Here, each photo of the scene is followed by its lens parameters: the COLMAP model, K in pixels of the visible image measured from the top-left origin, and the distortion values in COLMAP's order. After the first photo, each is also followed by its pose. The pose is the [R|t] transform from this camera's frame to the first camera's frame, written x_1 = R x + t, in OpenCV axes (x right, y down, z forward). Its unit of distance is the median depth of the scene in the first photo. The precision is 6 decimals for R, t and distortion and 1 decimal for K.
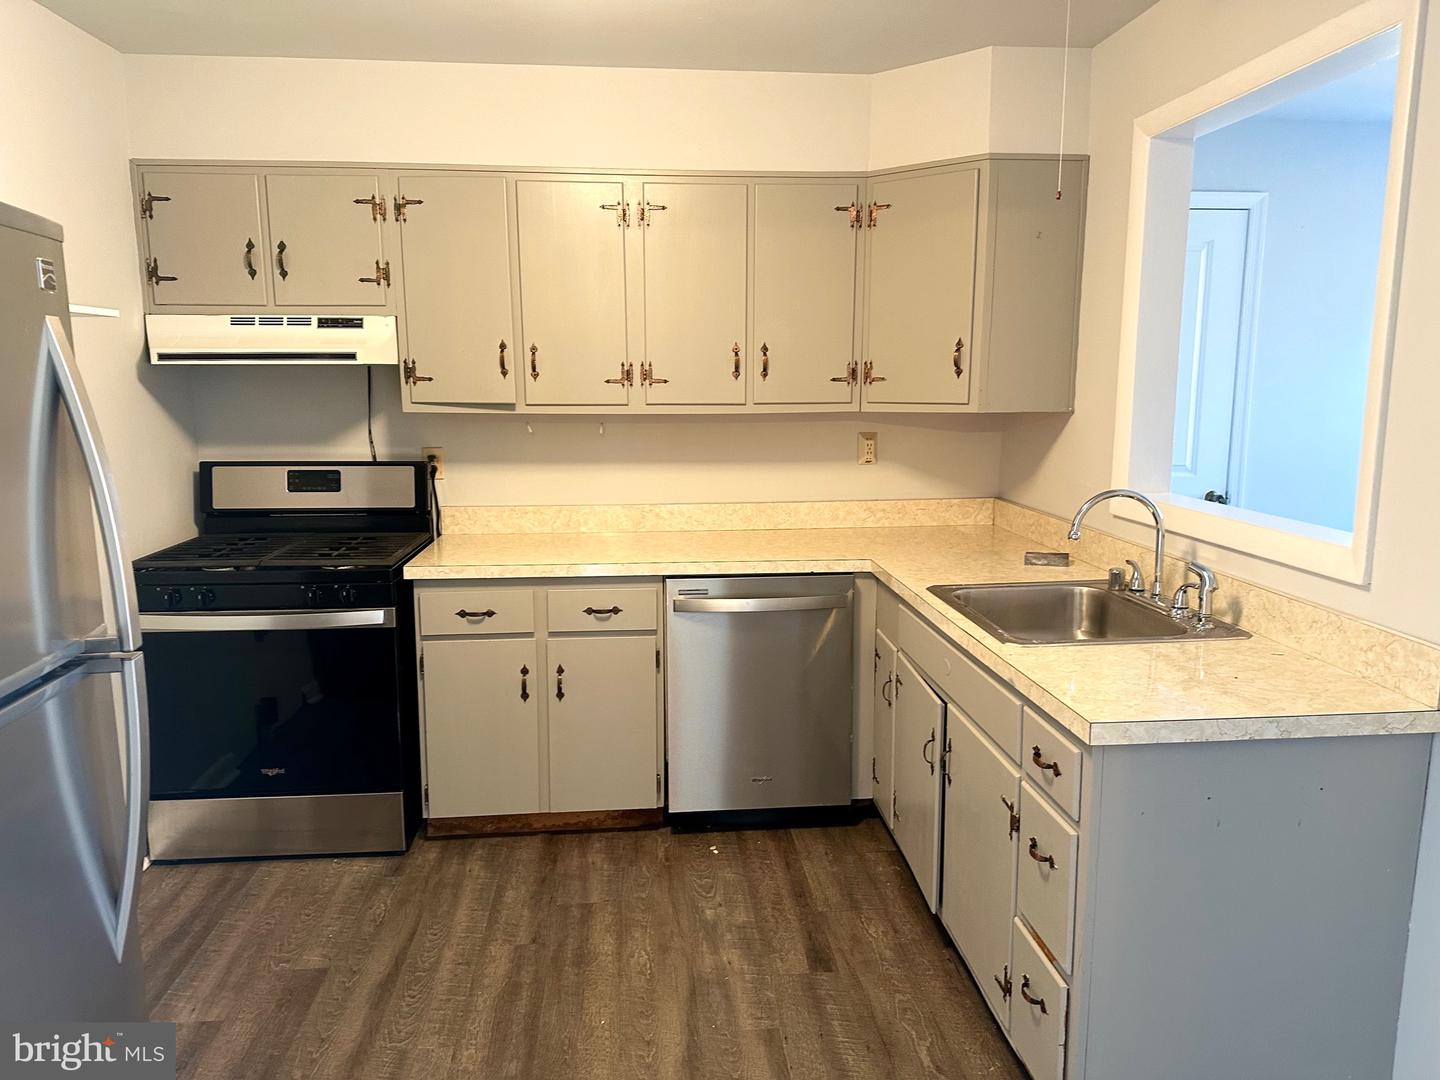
lens RADIAL K [[1001.6, 0, 727.5], [0, 1001.6, 548.4], [0, 0, 1]] dist [0.151064, -0.228815]
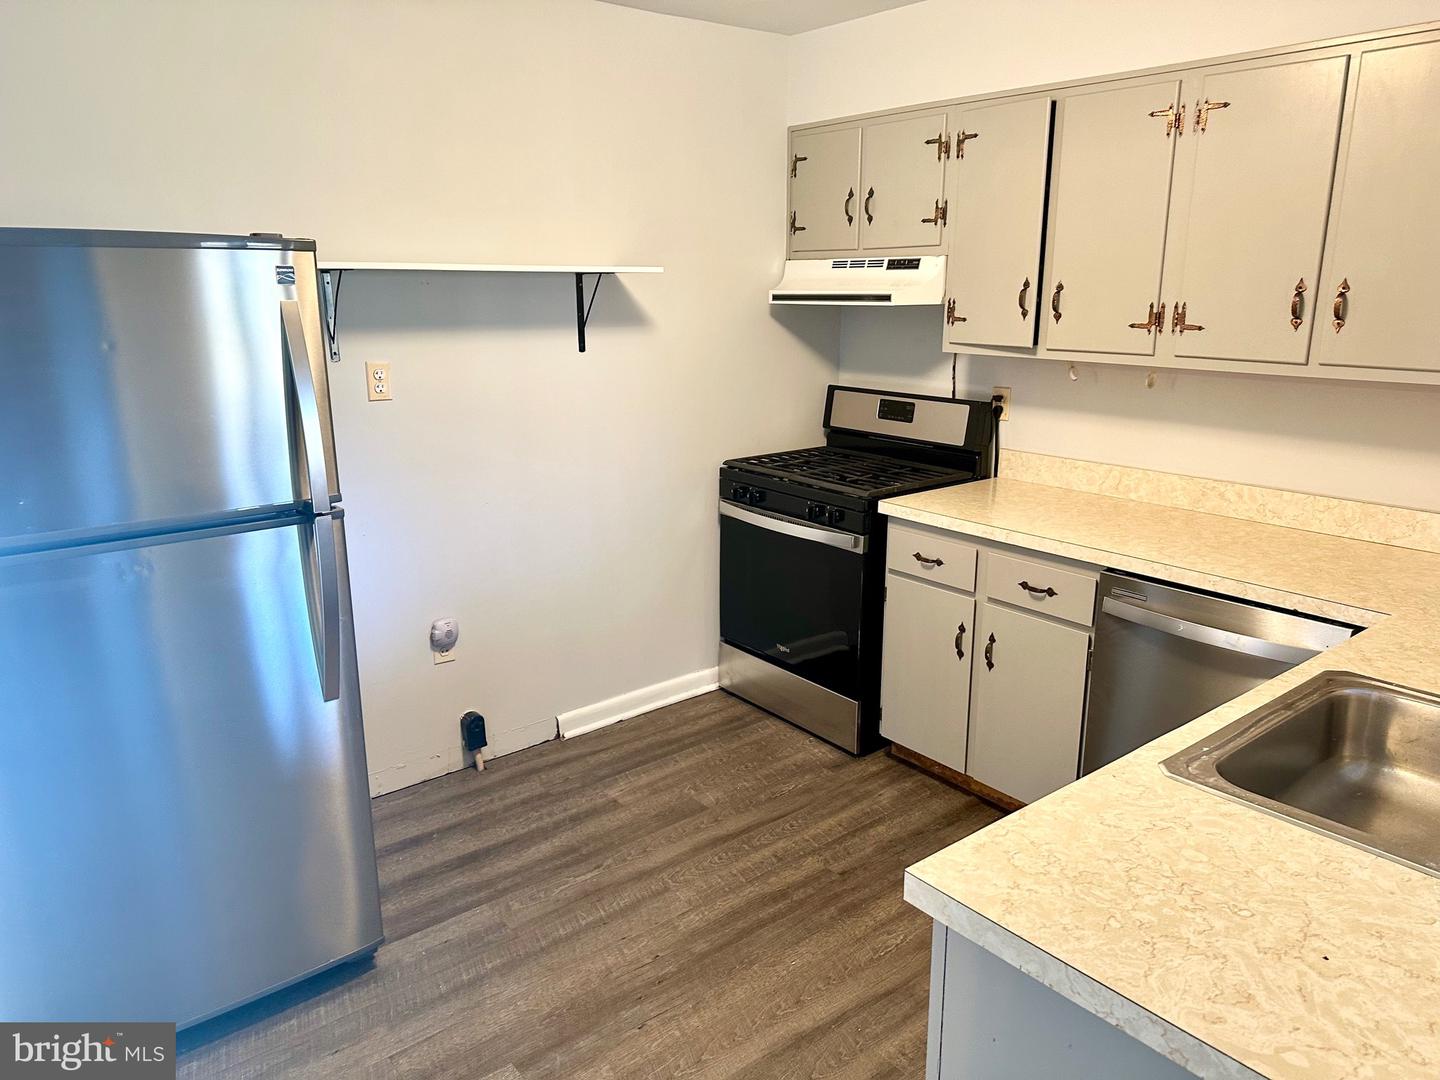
lens RADIAL K [[1001.6, 0, 727.5], [0, 1001.6, 548.4], [0, 0, 1]] dist [0.151064, -0.228815]
pose [[0.563107, 0.216845, -0.797427, 0.427247], [-0.143421, 0.975959, 0.164116, -0.080365], [0.813844, 0.021953, 0.580669, 0.249201]]
